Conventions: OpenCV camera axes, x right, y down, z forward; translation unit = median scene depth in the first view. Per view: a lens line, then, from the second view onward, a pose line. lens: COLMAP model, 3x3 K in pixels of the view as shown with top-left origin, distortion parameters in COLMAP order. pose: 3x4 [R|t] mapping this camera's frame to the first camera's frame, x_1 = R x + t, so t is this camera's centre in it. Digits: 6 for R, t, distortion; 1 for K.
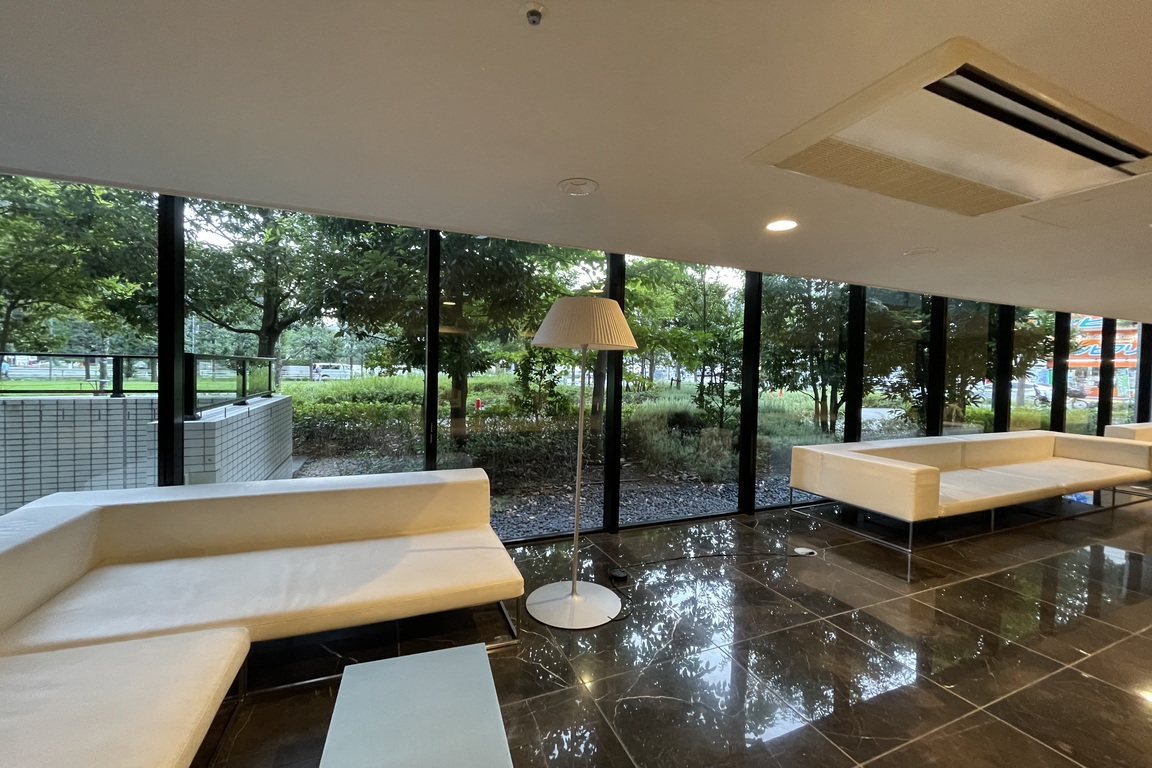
lens RADIAL K [[460.3, 0, 578.2], [0, 460.3, 376.5], [0, 0, 1]] dist [-0.006960, 0.000791]
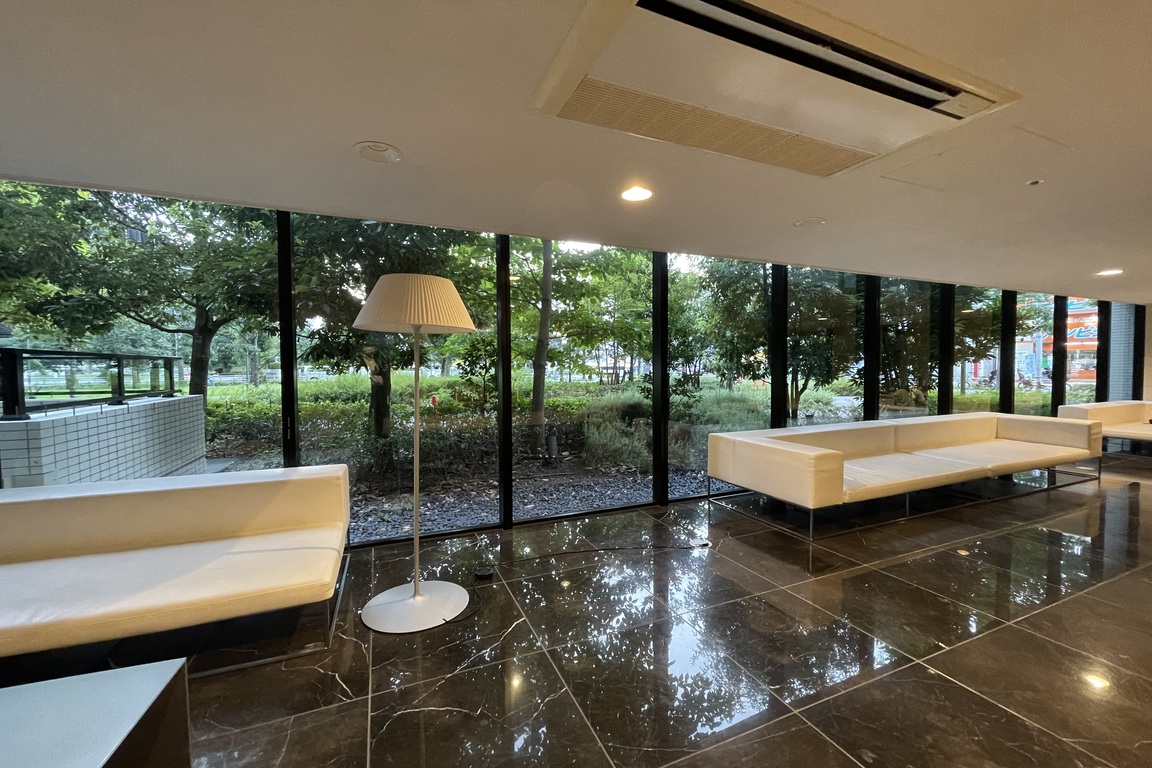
lens RADIAL K [[460.3, 0, 578.2], [0, 460.3, 376.5], [0, 0, 1]] dist [-0.006960, 0.000791]
pose [[0.999671, -0.025124, 0.005204, 0.135514], [0.025085, 0.999658, 0.007388, 0.012917], [-0.005388, -0.007255, 0.999959, 0.029020]]
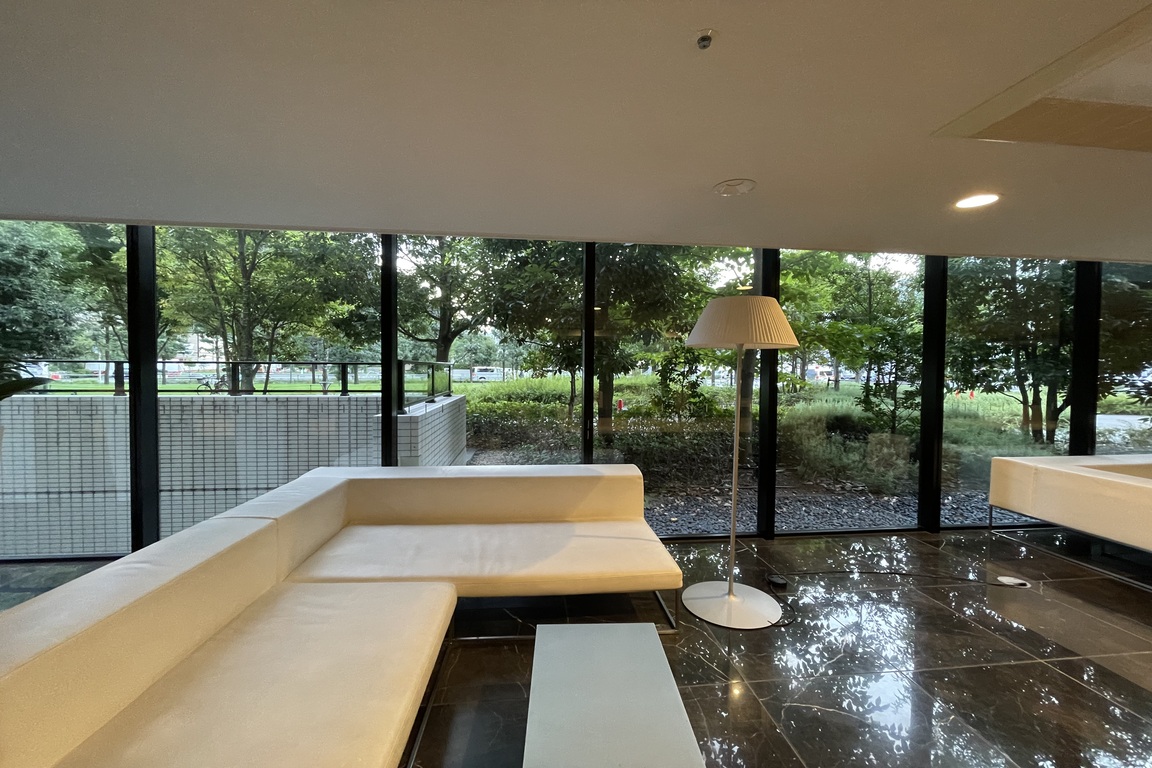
lens RADIAL K [[460.3, 0, 578.2], [0, 460.3, 376.5], [0, 0, 1]] dist [-0.006960, 0.000791]
pose [[0.957109, -0.007351, -0.289635, -0.014142], [0.006690, 0.999972, -0.003274, 0.000372], [0.289651, 0.001196, 0.957132, -0.021383]]
